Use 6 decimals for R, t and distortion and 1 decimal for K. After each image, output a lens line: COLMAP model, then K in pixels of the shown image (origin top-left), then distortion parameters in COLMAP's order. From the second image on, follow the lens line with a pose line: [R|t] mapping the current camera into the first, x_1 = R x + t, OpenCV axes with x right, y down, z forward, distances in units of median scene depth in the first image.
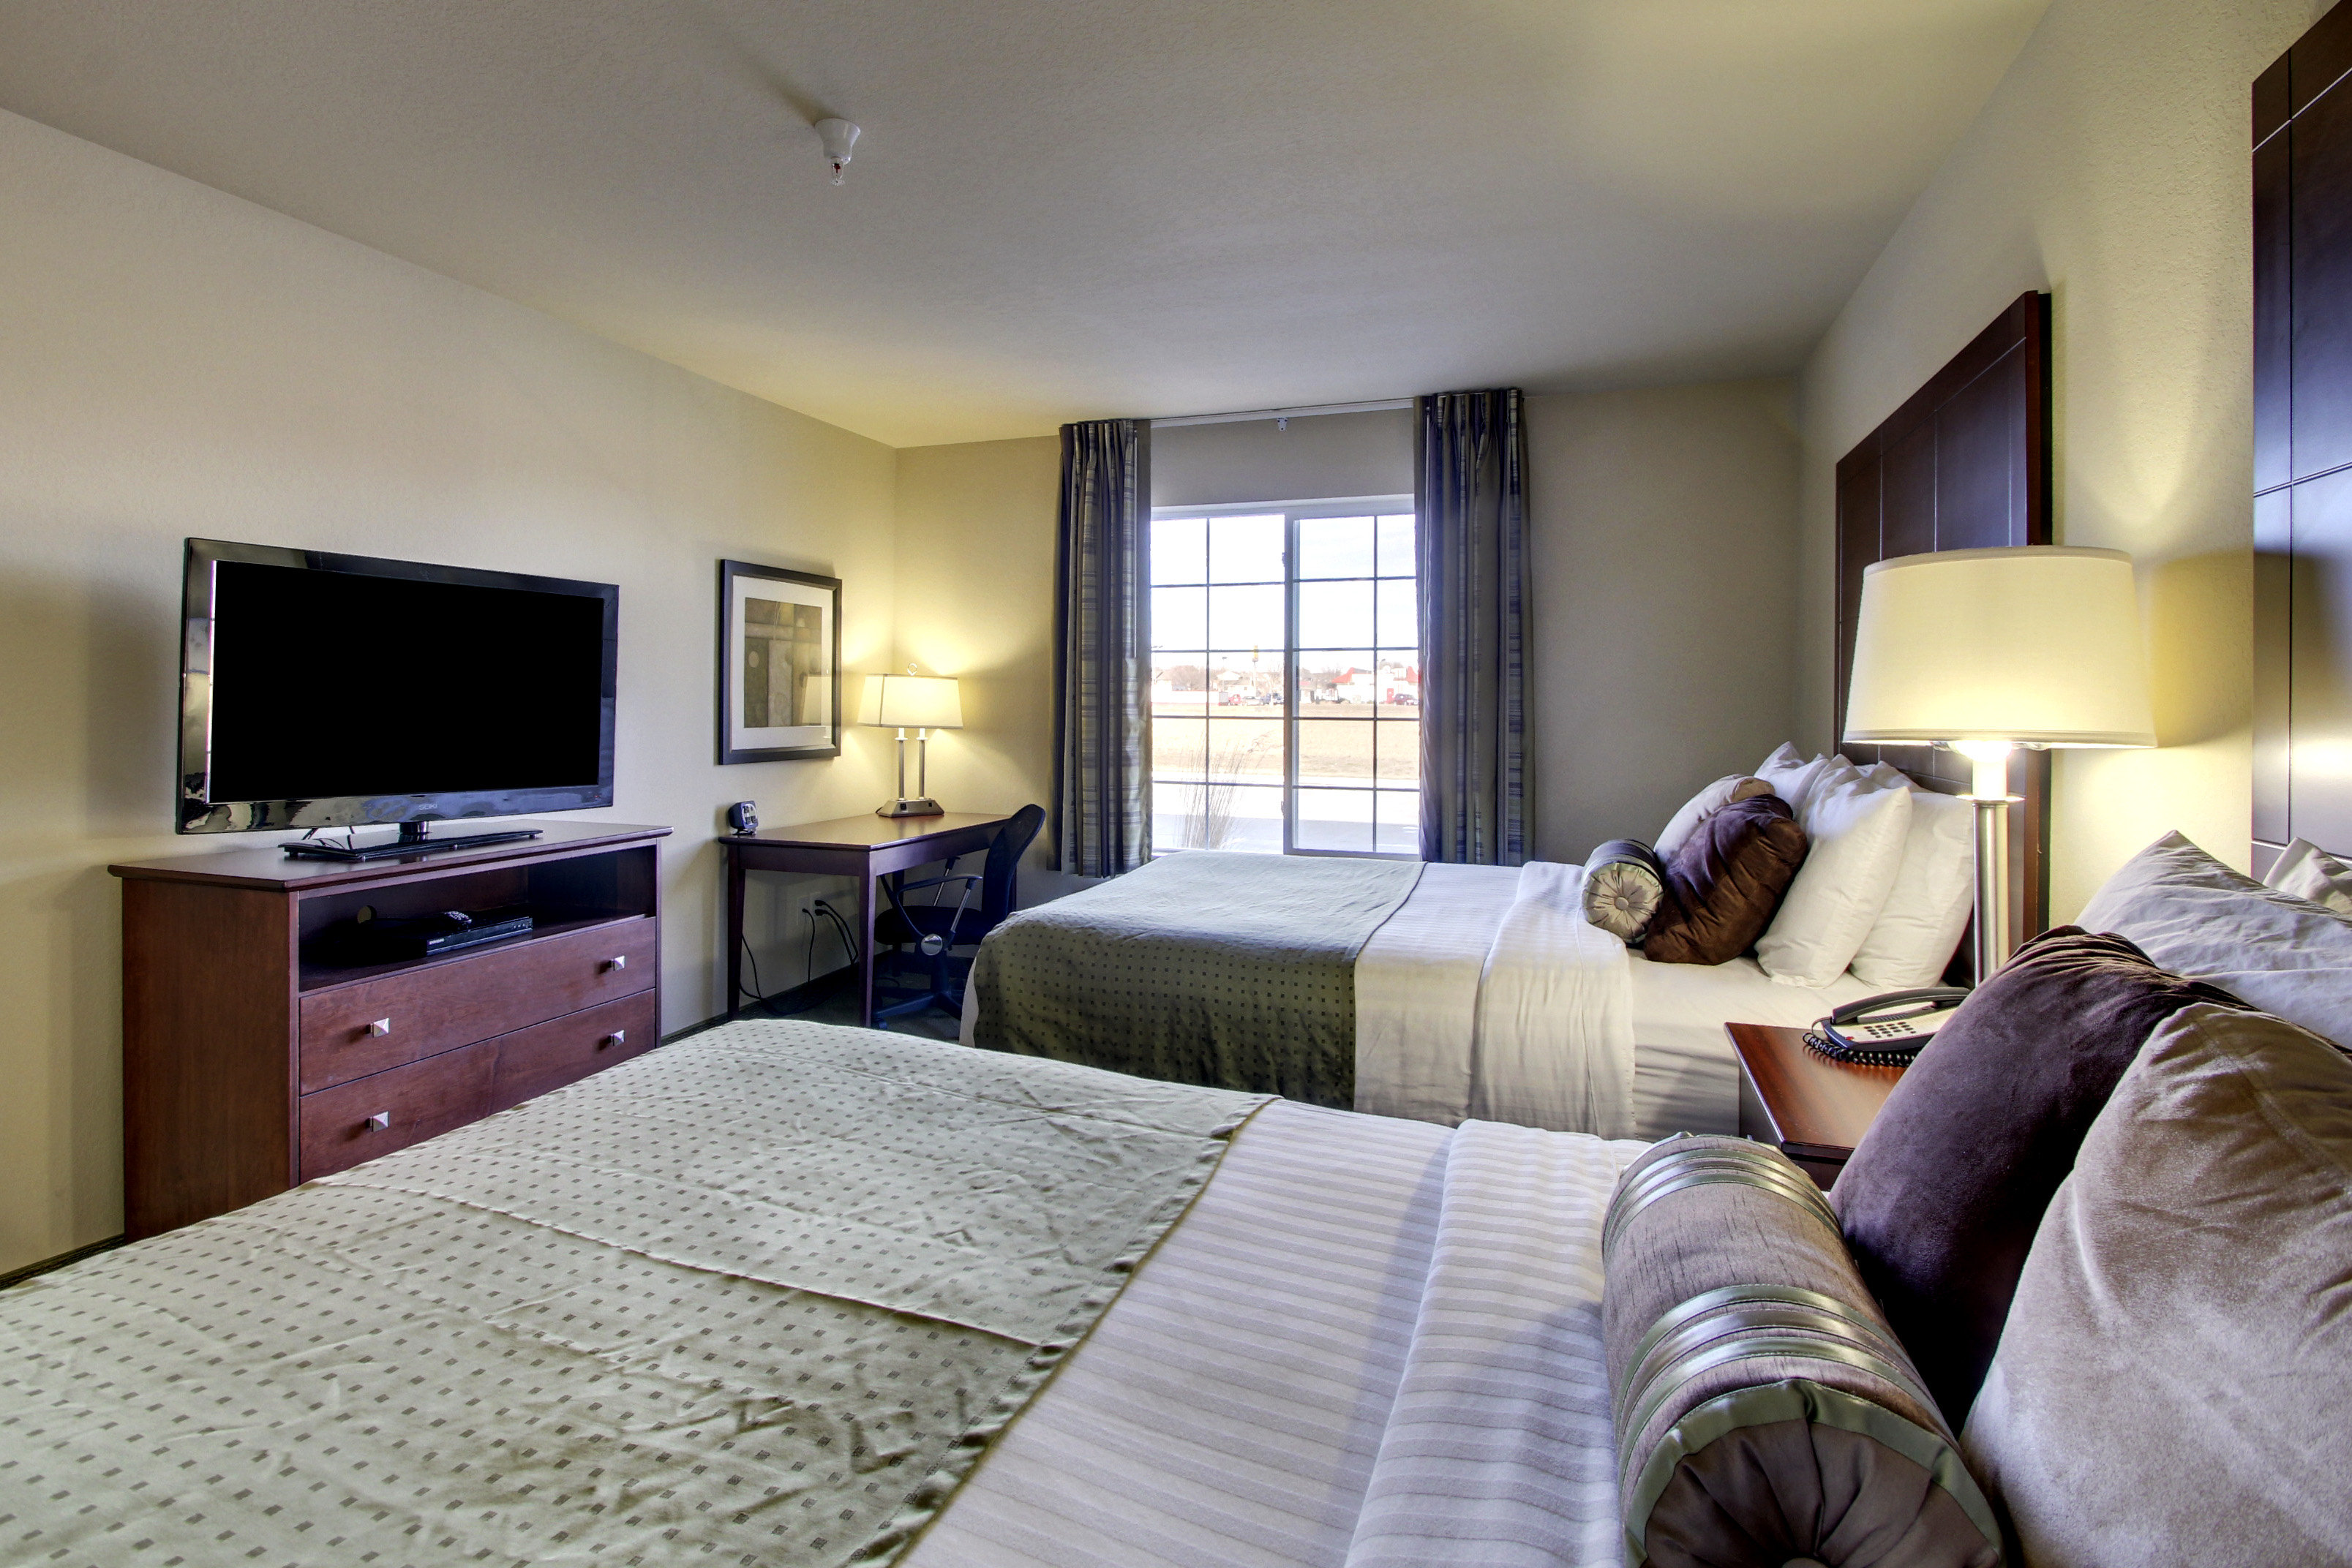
lens RADIAL K [[1079.5, 0, 1218.9], [0, 1079.5, 751.5], [0, 0, 1]] dist [-0.000028, -0.000114]
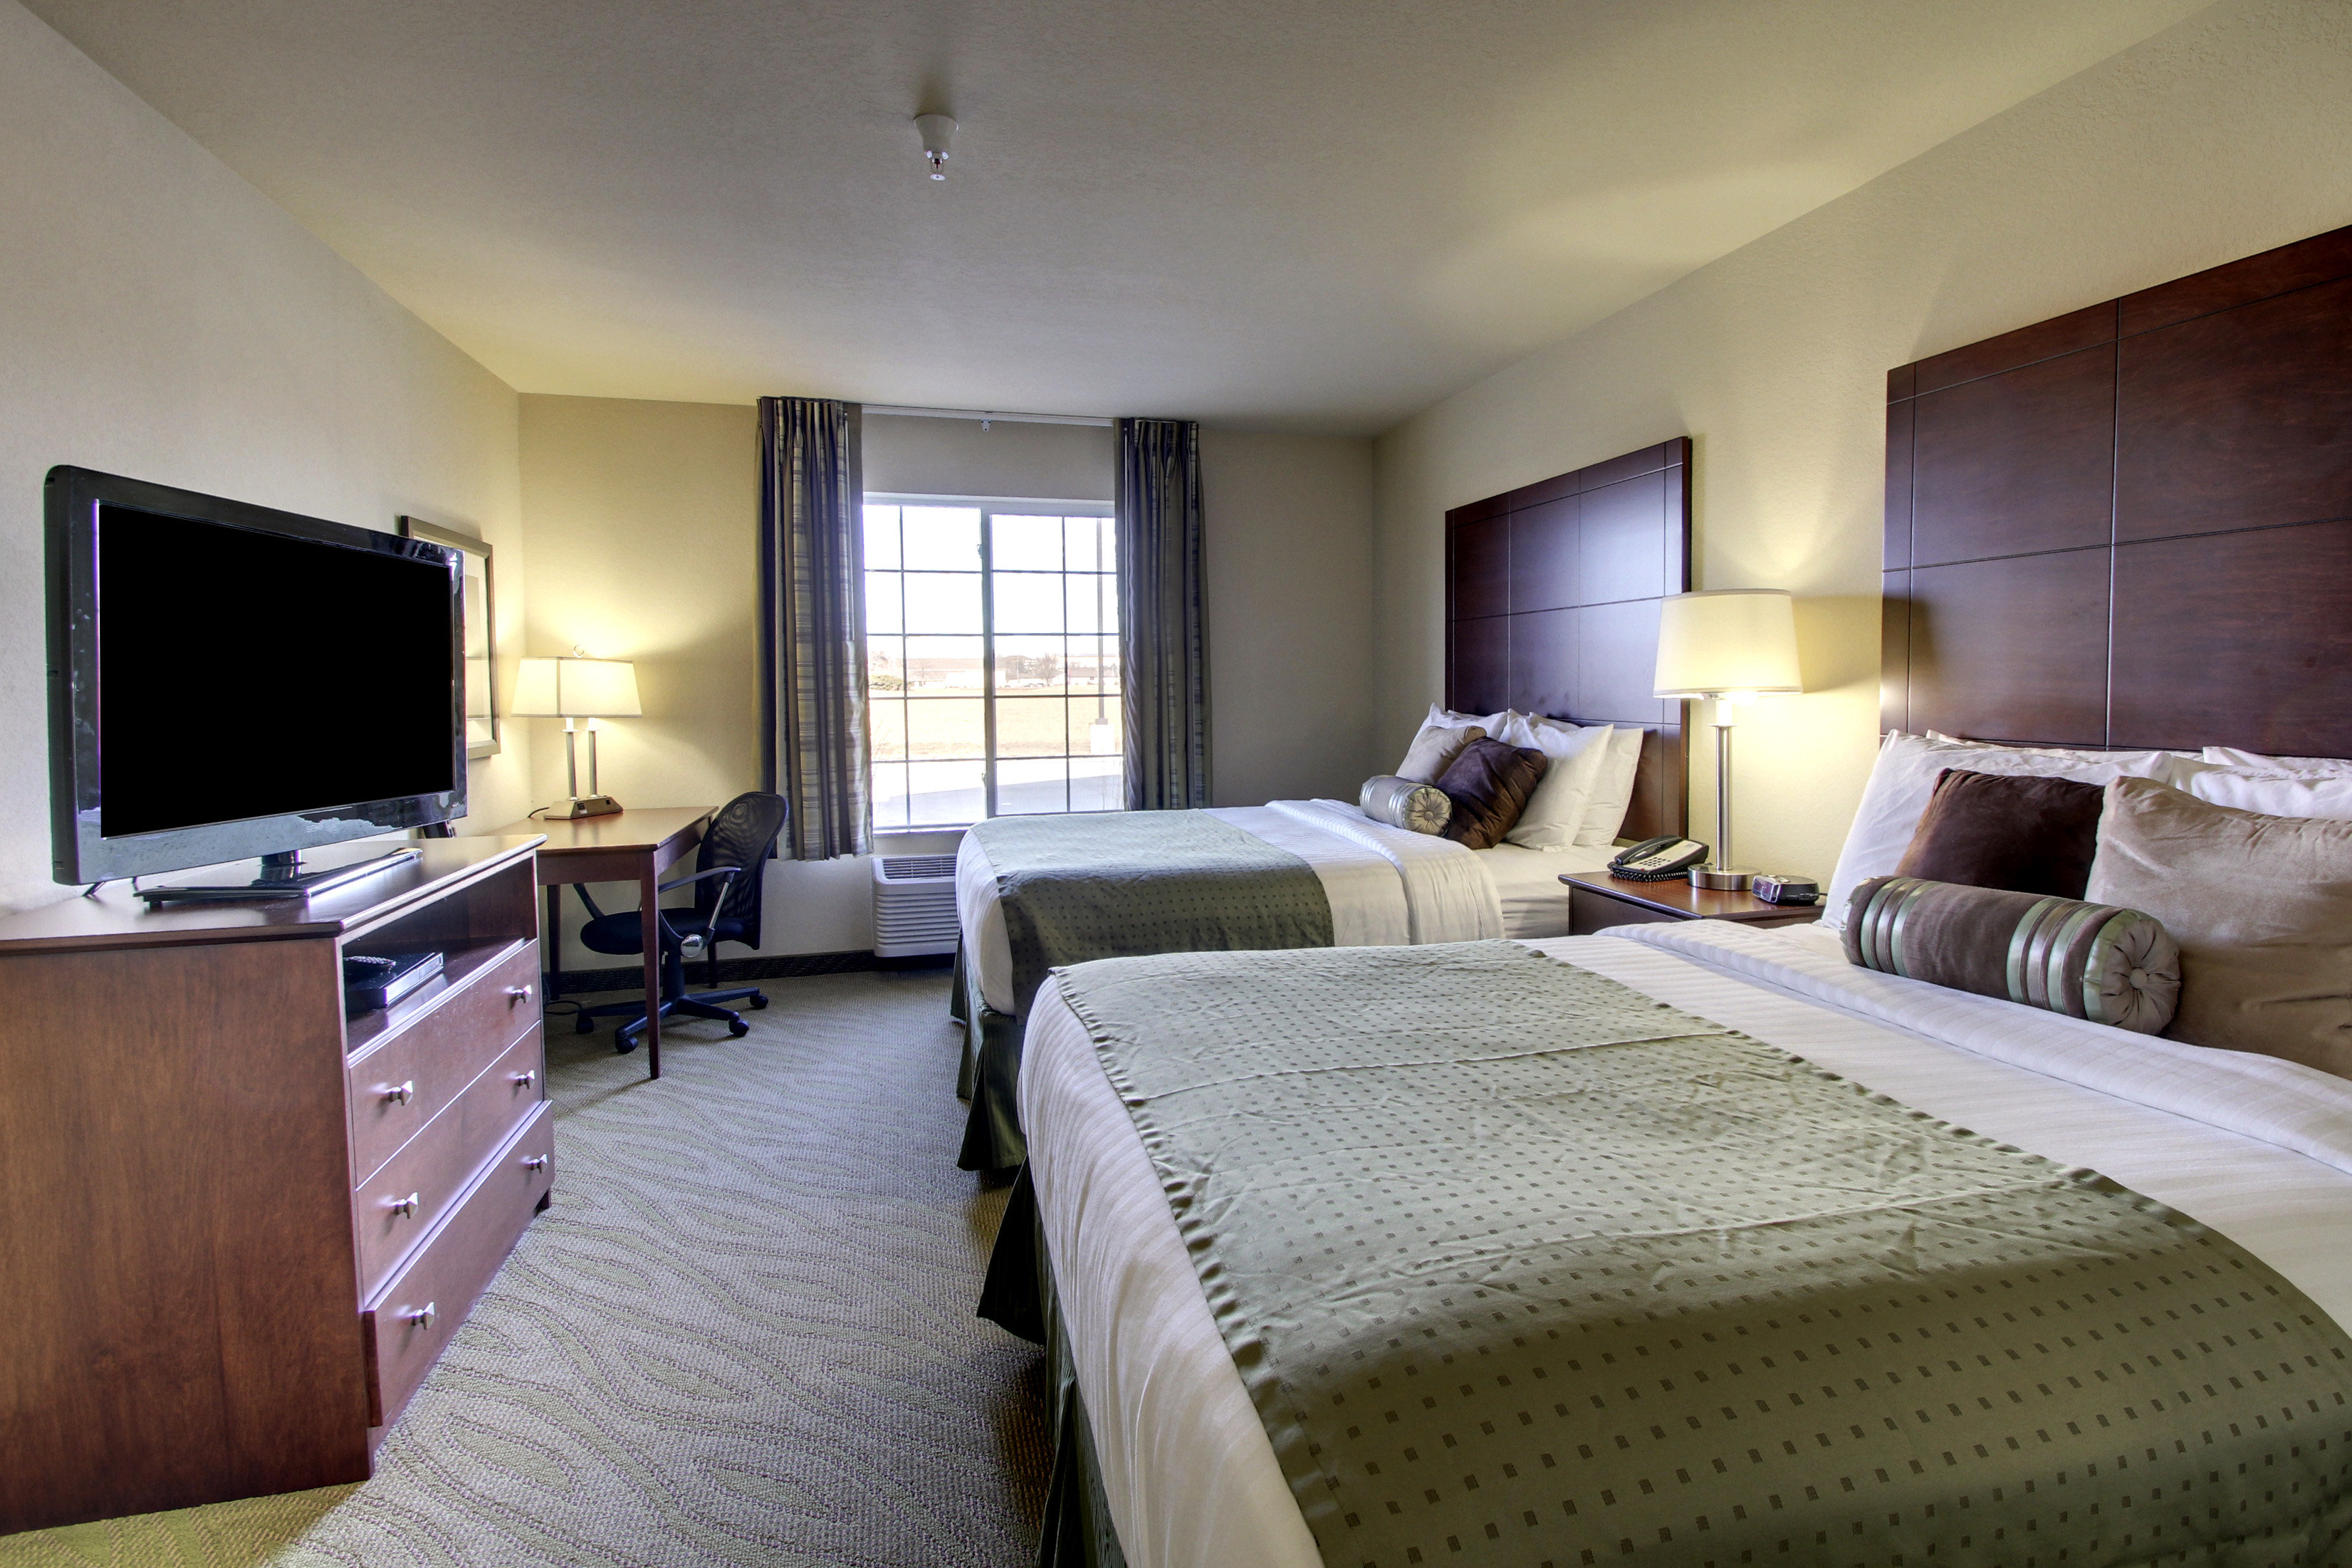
lens RADIAL K [[1036.7, 0, 1176.0], [0, 1036.7, 784.0], [0, 0, 1]] dist [-0.000408, 0.000003]
pose [[0.832596, -0.068876, 0.549581, -0.387254], [0.040833, 0.997171, 0.063109, -0.001731], [-0.552373, -0.030103, 0.833053, 0.017100]]
